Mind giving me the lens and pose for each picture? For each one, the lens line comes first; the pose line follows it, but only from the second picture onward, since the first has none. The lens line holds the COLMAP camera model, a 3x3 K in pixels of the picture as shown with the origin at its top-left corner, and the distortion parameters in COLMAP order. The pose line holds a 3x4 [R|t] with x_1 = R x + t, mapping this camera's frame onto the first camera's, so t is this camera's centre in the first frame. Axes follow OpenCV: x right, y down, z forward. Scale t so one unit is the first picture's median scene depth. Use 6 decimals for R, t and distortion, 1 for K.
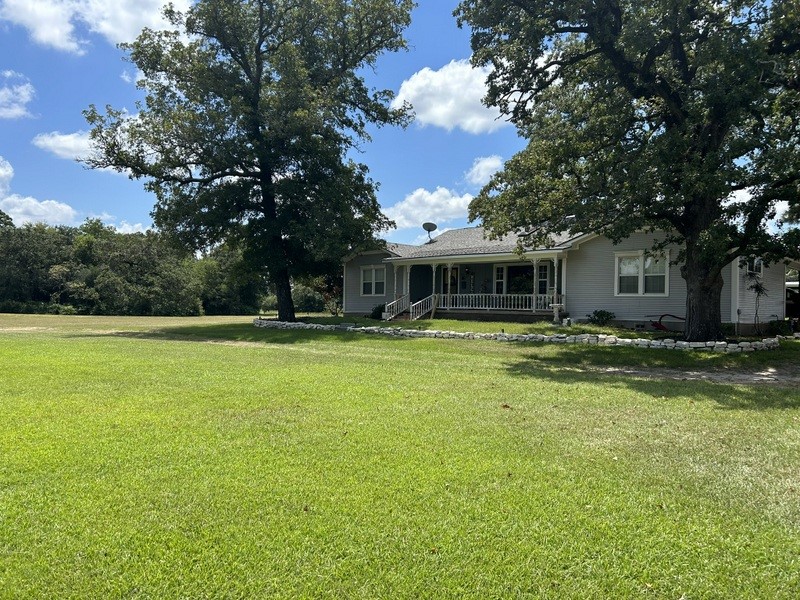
lens RADIAL K [[604.9, 0, 400.0], [0, 604.9, 300.0], [0, 0, 1]] dist [0.113028, -0.159706]
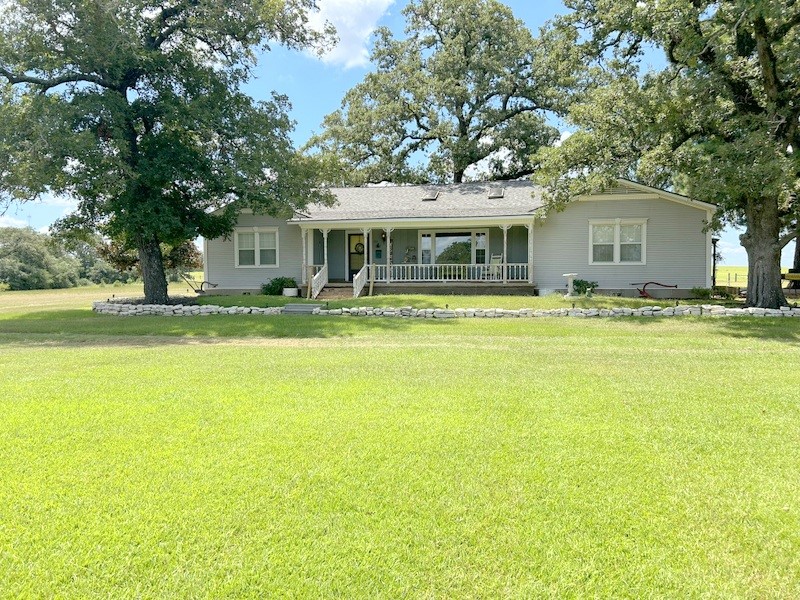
lens RADIAL K [[604.9, 0, 400.0], [0, 604.9, 300.0], [0, 0, 1]] dist [0.113028, -0.159706]
pose [[0.854979, -0.036306, 0.517390, -0.411187], [0.011455, 0.998626, 0.051145, -0.003661], [-0.518535, -0.037801, 0.854220, 0.323551]]
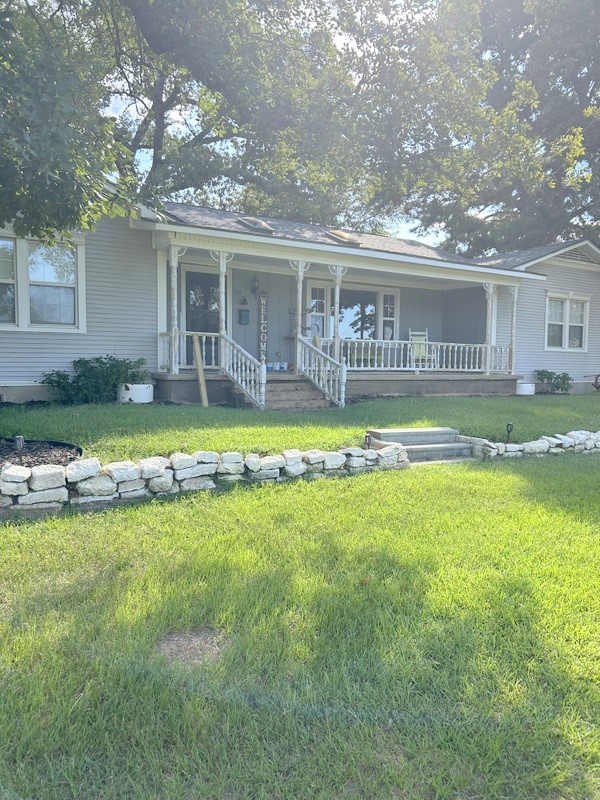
lens RADIAL K [[604.9, 0, 300.0], [0, 604.9, 400.0], [0, 0, 1]] dist [0.113028, -0.159706]
pose [[0.251129, -0.069868, 0.965429, -0.433499], [-0.021314, 0.996751, 0.077679, 0.002267], [-0.967719, -0.040085, 0.248824, 1.097991]]
